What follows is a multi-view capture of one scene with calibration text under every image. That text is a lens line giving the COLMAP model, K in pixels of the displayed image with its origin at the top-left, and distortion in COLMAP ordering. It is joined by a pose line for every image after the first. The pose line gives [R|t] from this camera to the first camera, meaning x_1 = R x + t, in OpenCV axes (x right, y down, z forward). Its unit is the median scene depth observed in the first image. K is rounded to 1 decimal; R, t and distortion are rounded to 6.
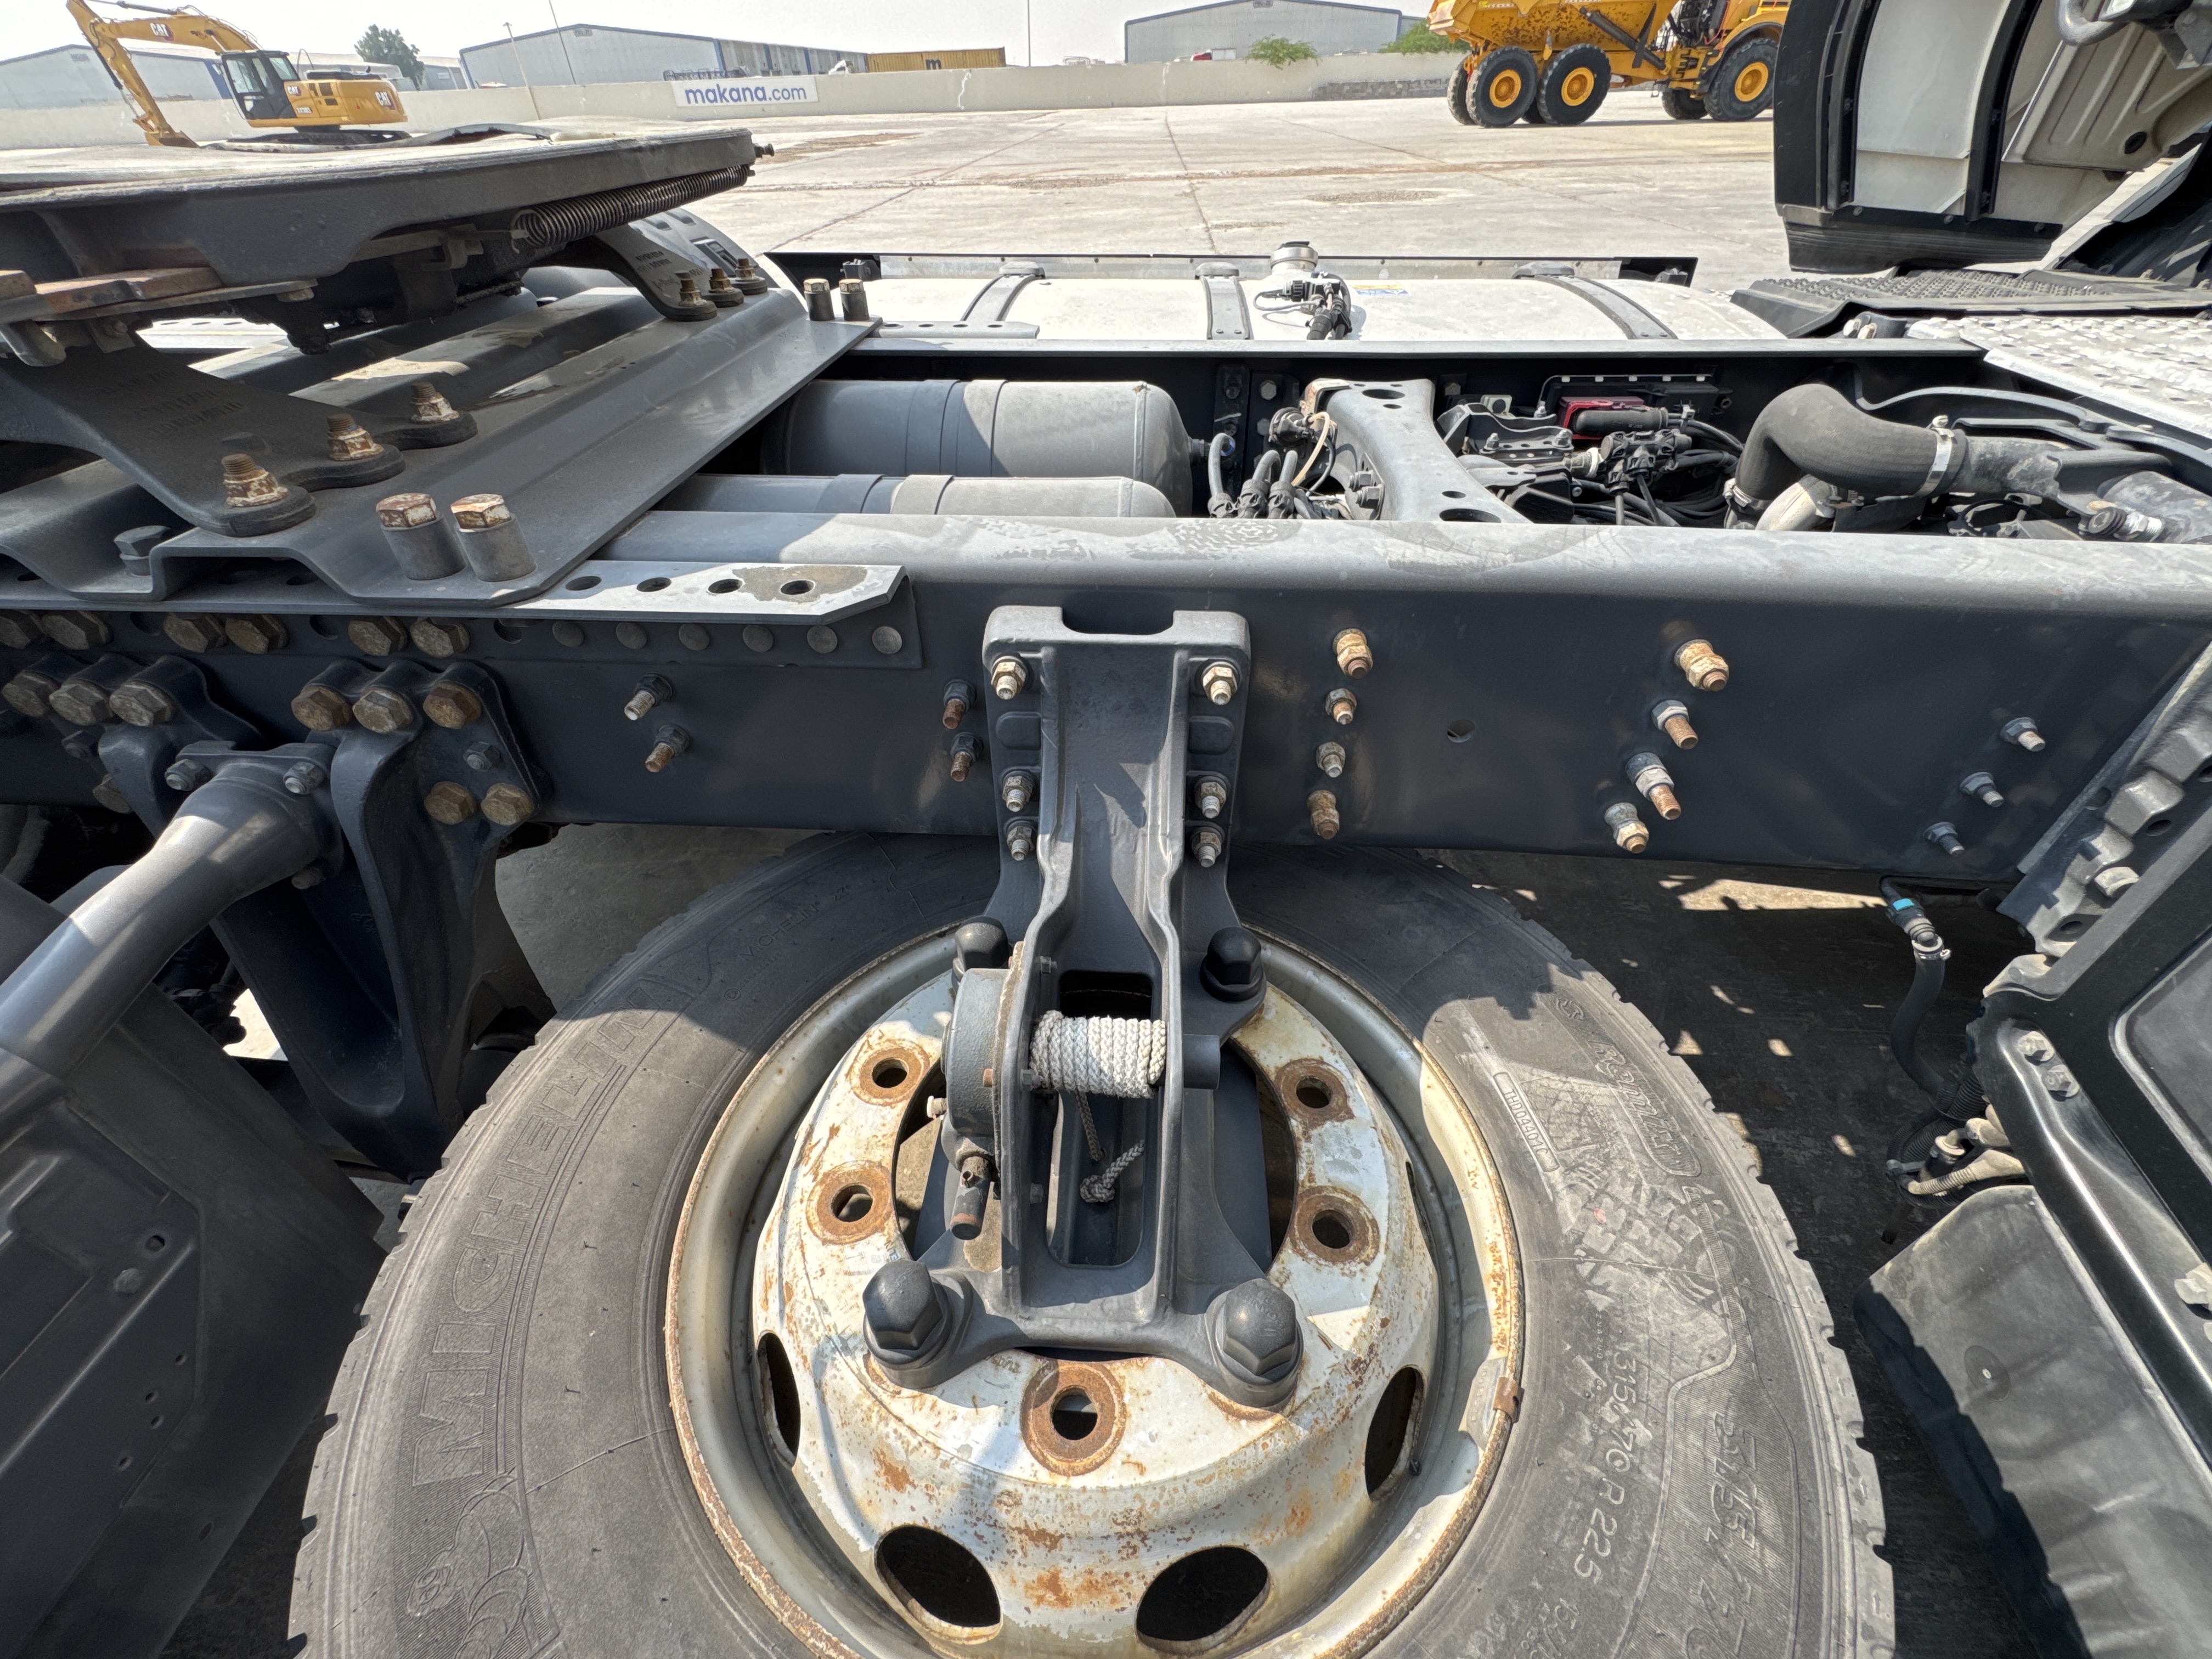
lens RADIAL K [[895.1, 0, 1101.0], [0, 895.1, 826.7], [0, 0, 1]] dist [-0.003265, 0.000041]
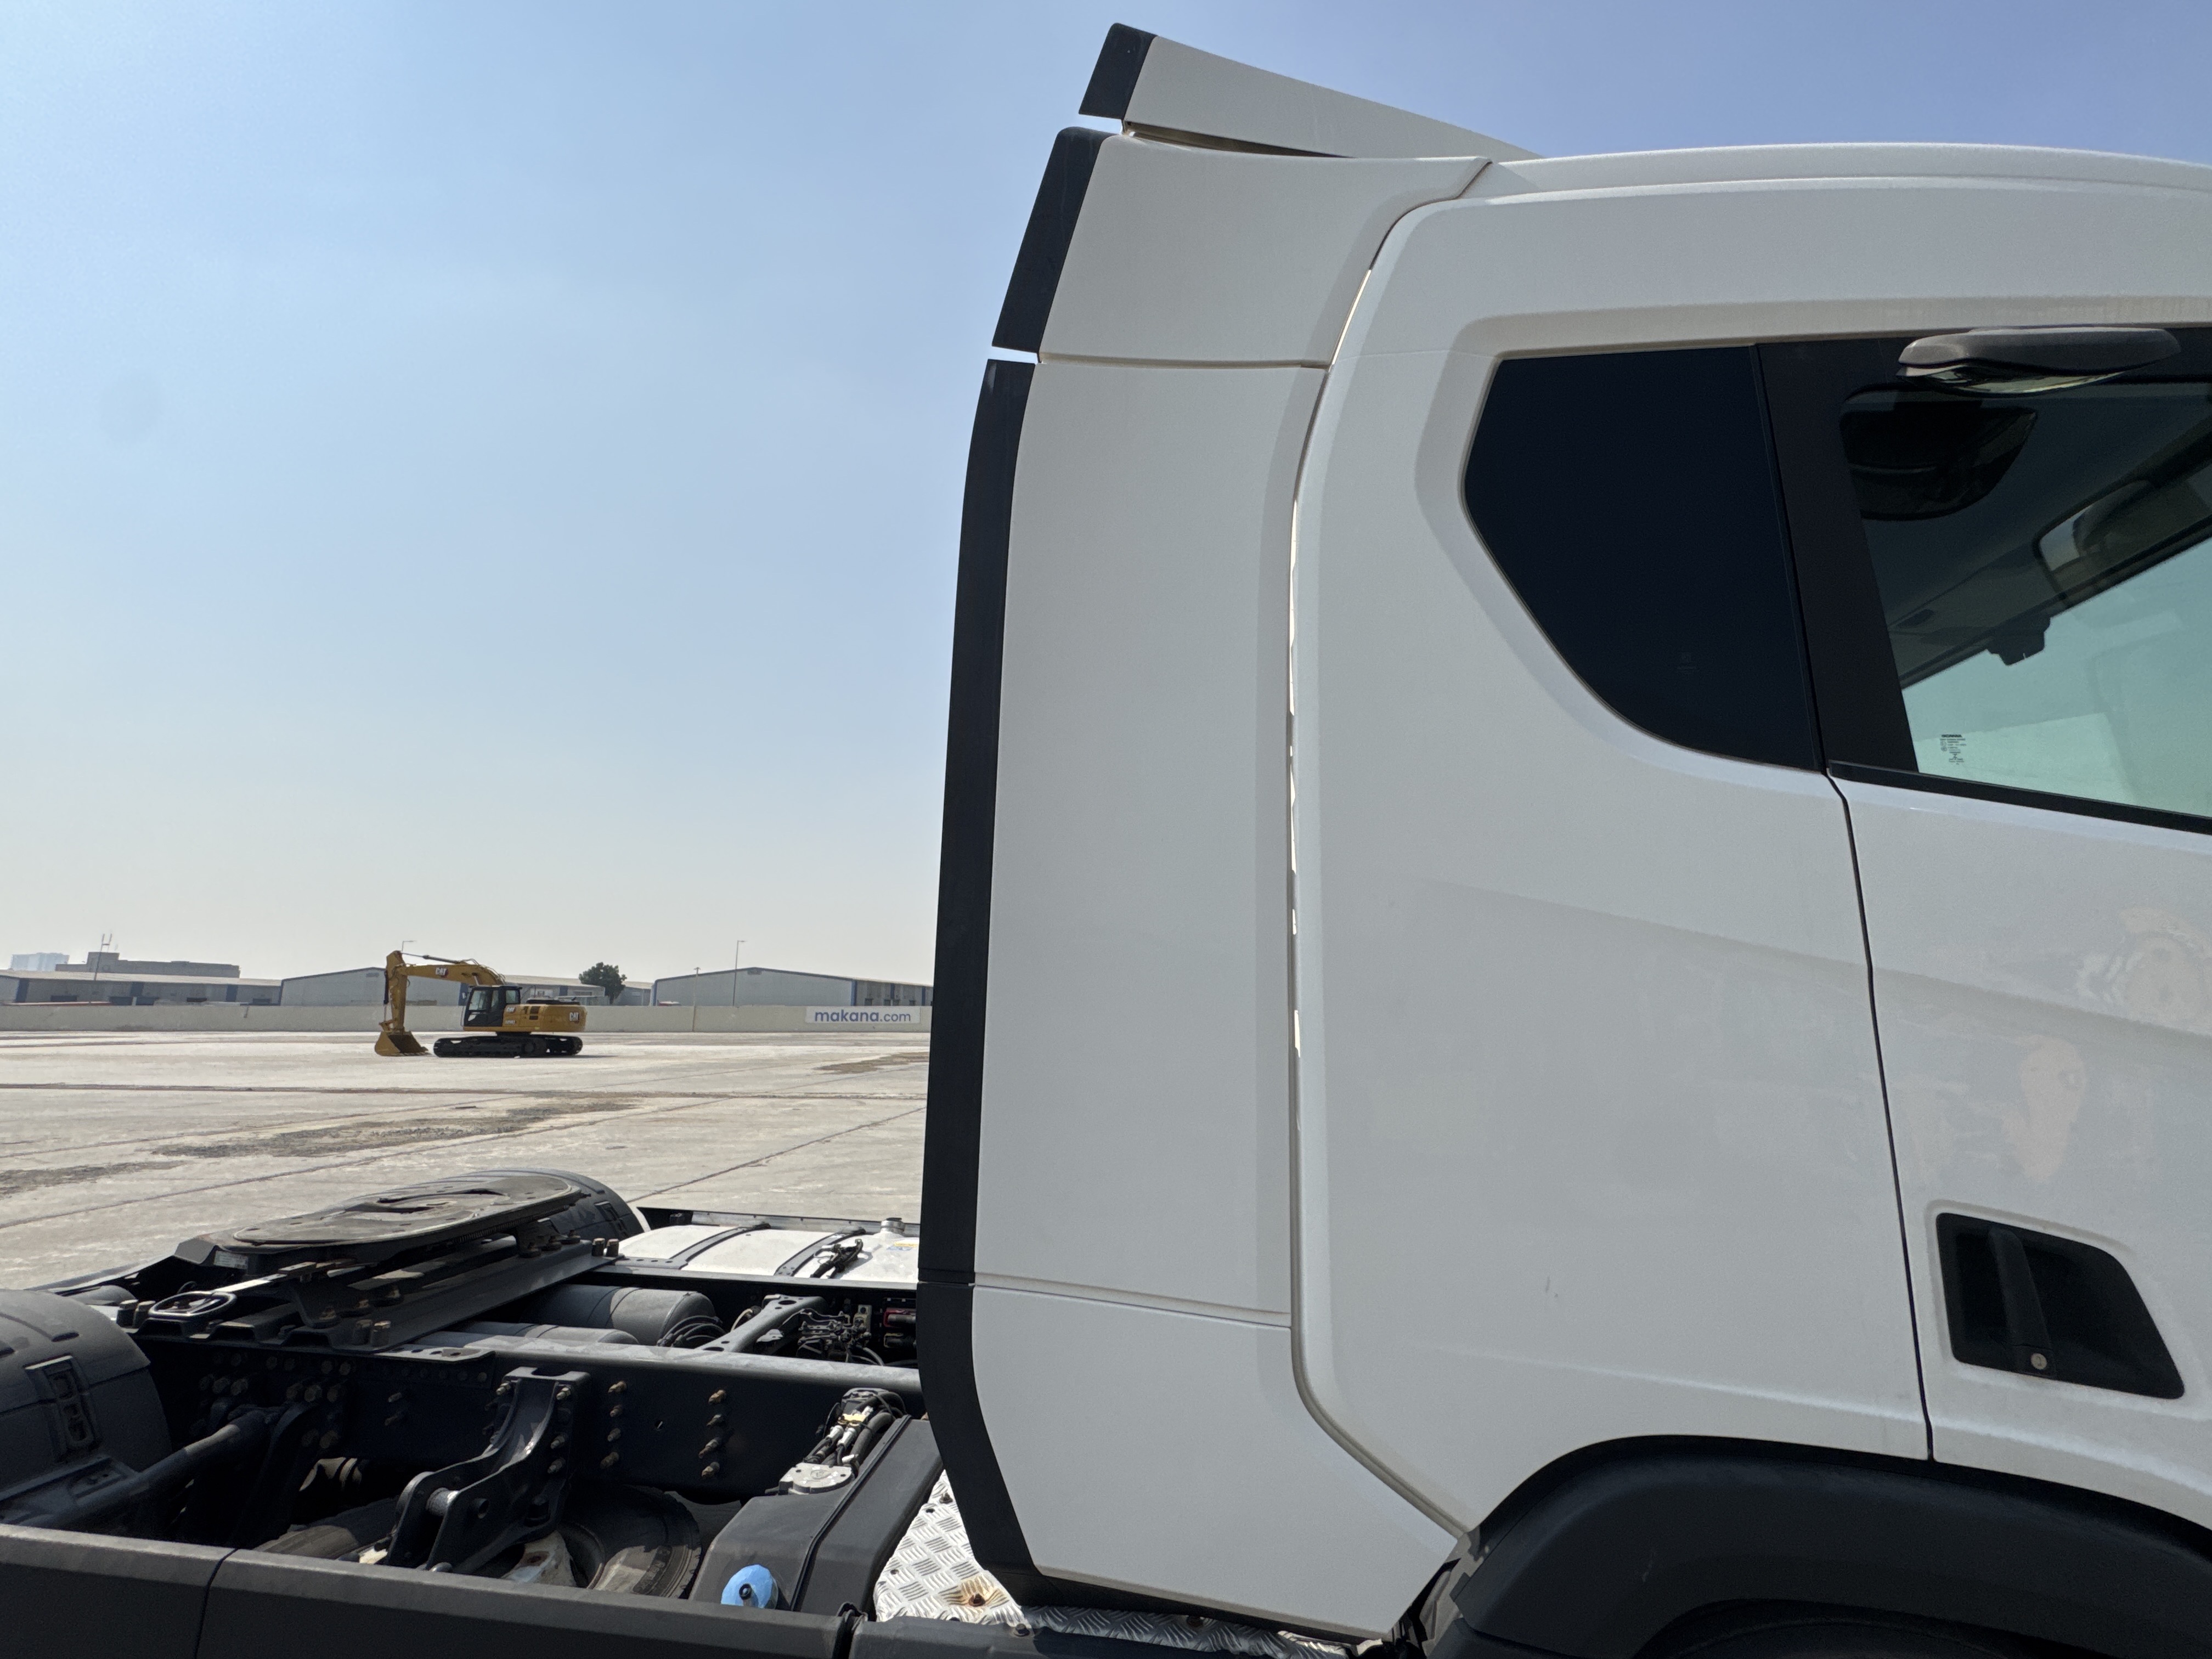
lens RADIAL K [[965.1, 0, 1100.3], [0, 965.1, 834.4], [0, 0, 1]] dist [0.001553, 0.000796]
pose [[0.996869, 0.016206, -0.077396, 2.018972], [-0.069788, 0.640533, -0.764753, 0.949675], [0.037181, 0.767760, 0.639658, -2.385260]]
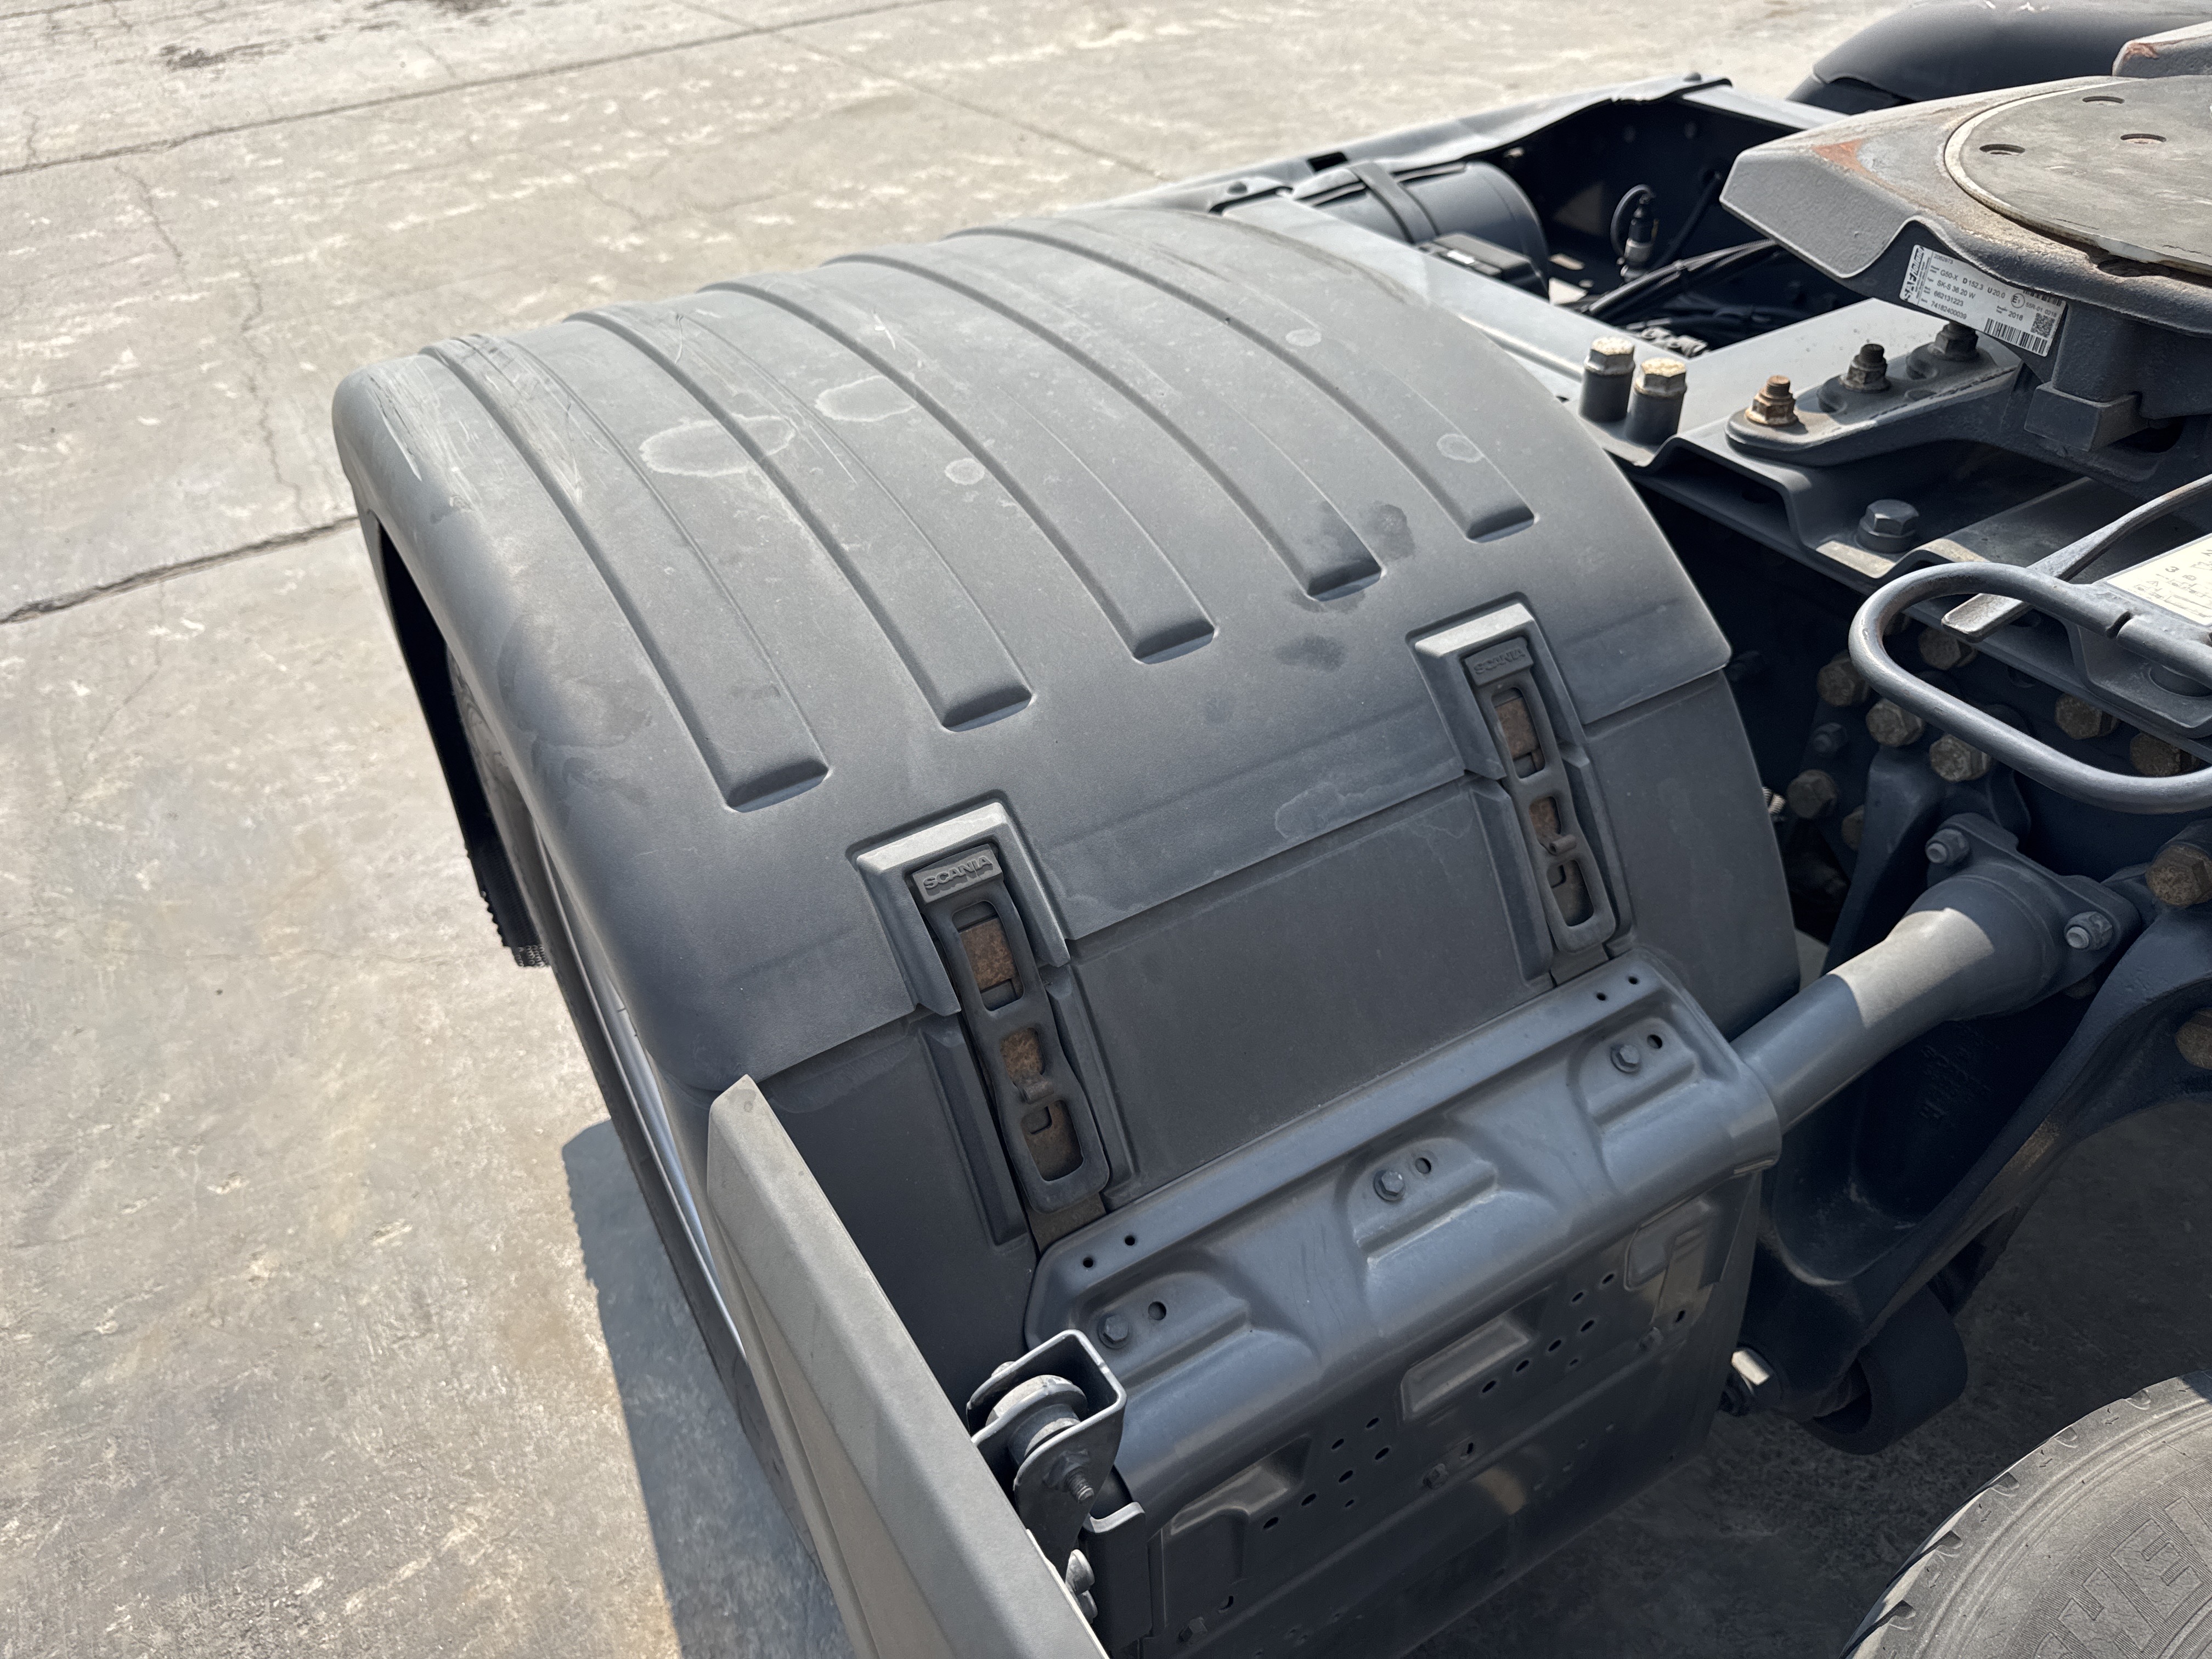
lens RADIAL K [[1523.1, 0, 1107.7], [0, 1523.1, 826.0], [0, 0, 1]] dist [-0.000494, -0.000869]
pose [[0.543911, 0.495769, -0.677033, -0.509726], [-0.486424, 0.843709, 0.227040, -0.018184], [0.683778, 0.205836, 0.700056, -0.509271]]
